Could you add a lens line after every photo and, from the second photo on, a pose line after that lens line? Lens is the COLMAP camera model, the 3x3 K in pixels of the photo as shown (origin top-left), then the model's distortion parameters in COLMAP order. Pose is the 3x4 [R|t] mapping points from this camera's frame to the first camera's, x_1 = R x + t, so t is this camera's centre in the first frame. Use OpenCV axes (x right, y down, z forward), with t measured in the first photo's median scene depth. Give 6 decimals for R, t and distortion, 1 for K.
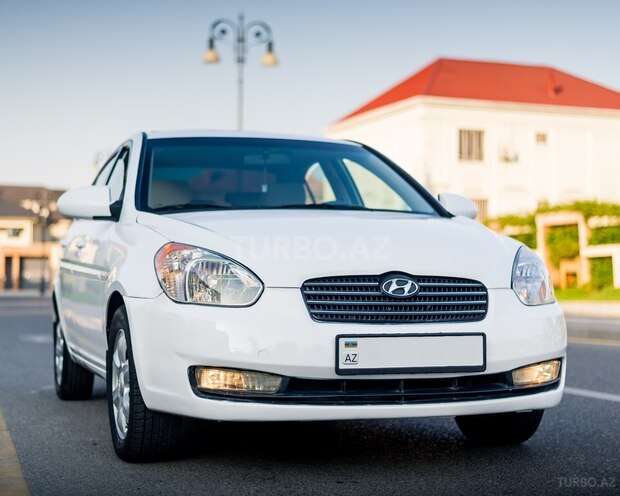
lens RADIAL K [[1298.0, 0, 307.6], [0, 1298.0, 246.1], [0, 0, 1]] dist [-0.126606, 0.000000]
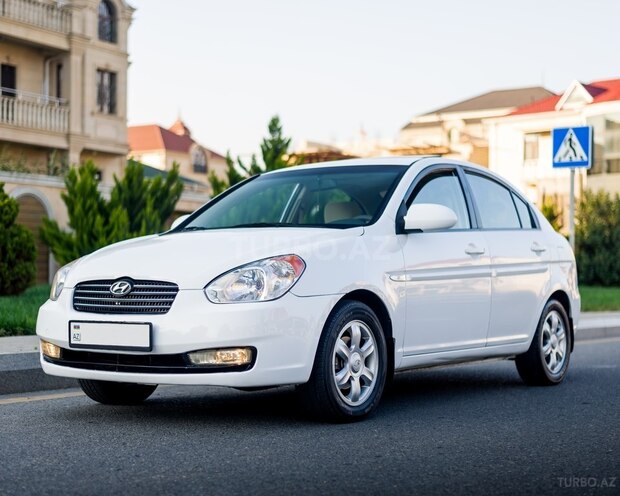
lens RADIAL K [[1298.0, 0, 307.9], [0, 1298.0, 249.0], [0, 0, 1]] dist [-0.126606, 0.000000]
pose [[0.580267, -0.018468, -0.814217, 1.324661], [0.025103, 0.999673, -0.004784, 0.001359], [0.814040, -0.017663, 0.580541, 0.355723]]
